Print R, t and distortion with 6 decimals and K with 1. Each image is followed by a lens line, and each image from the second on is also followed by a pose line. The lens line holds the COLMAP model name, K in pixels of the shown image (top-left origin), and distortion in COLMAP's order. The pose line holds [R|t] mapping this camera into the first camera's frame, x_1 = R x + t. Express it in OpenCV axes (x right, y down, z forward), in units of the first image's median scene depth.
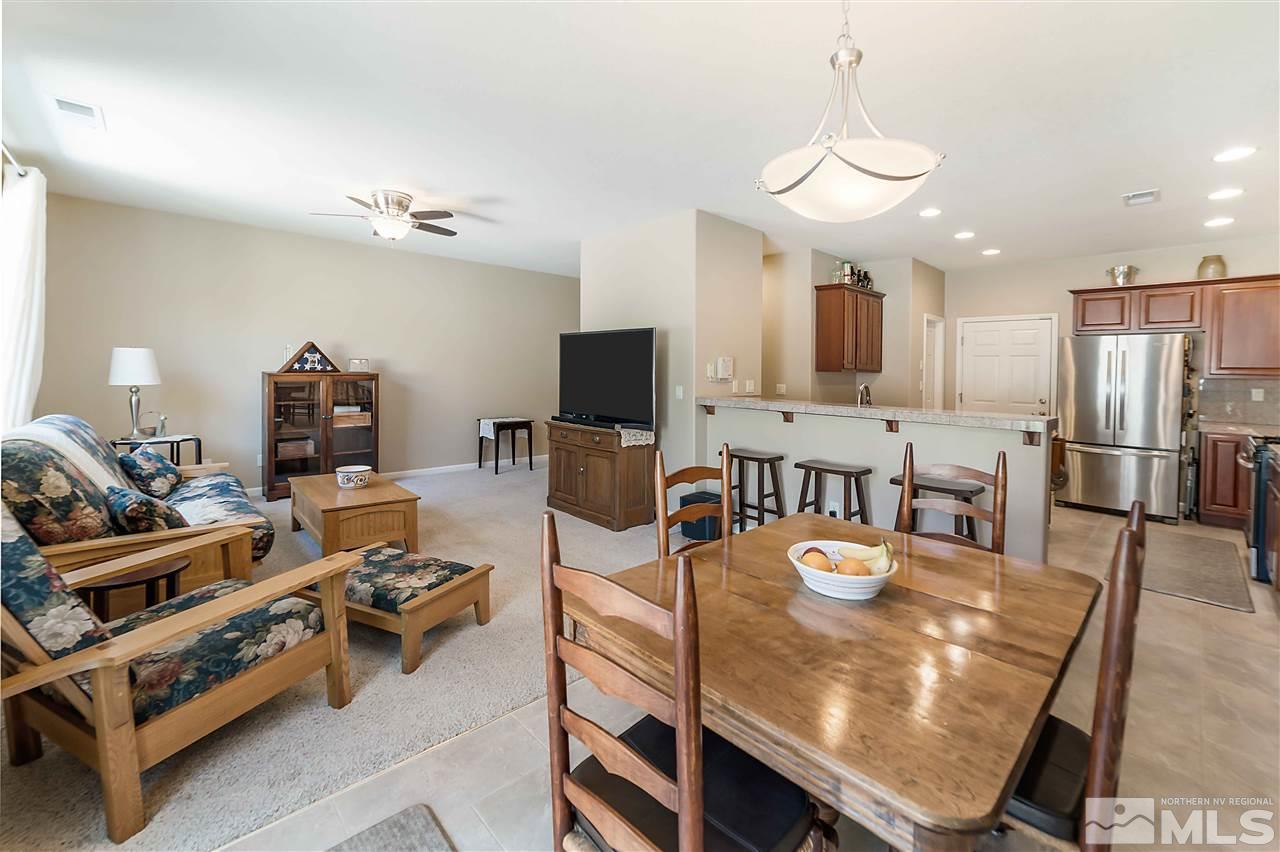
lens RADIAL K [[520.1, 0, 654.1], [0, 520.1, 372.0], [0, 0, 1]] dist [-0.006607, 0.000243]
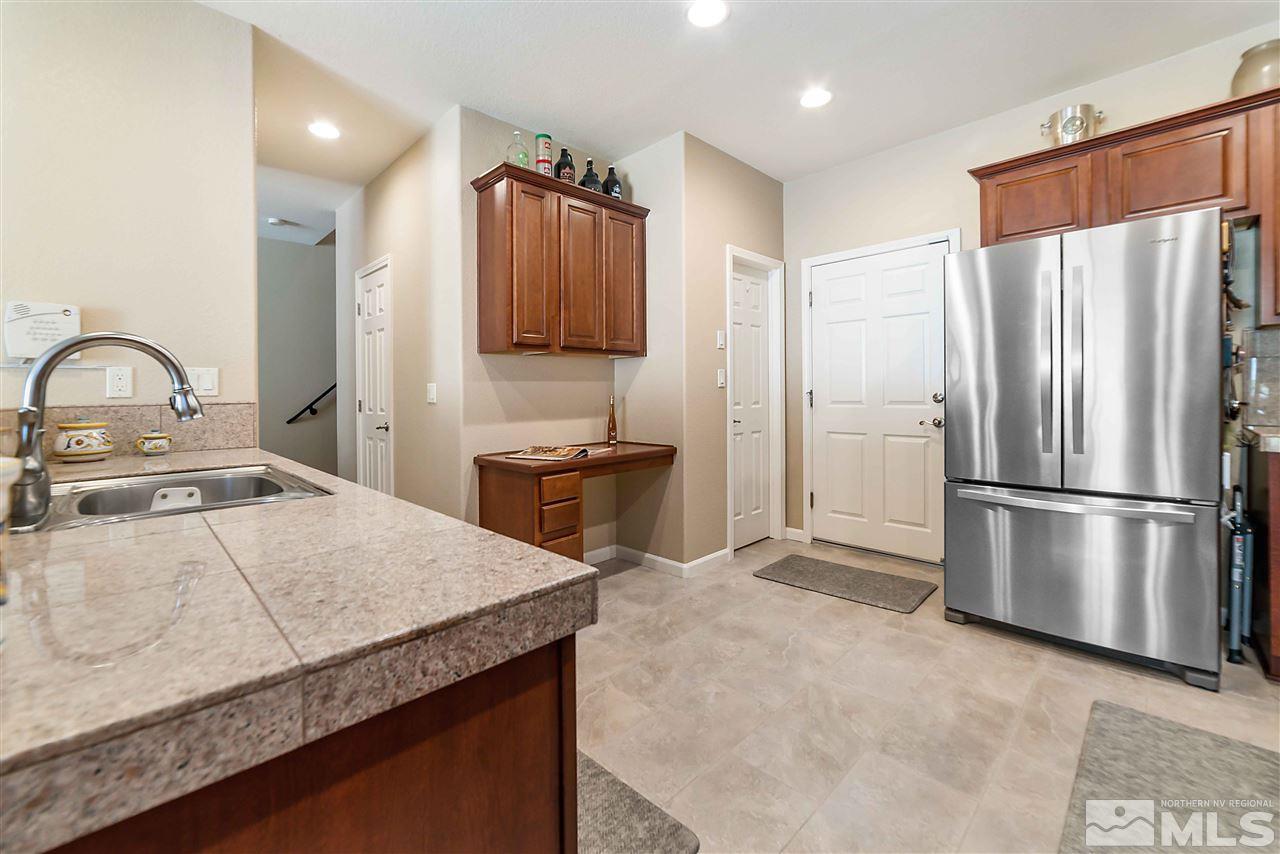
lens RADIAL K [[520.1, 0, 666.0], [0, 520.1, 390.7], [0, 0, 1]] dist [-0.006607, 0.000243]
pose [[0.999215, -0.032300, 0.022931, 0.550197], [0.032467, 0.999449, -0.006920, 0.052030], [-0.022695, 0.007659, 0.999713, 0.574126]]
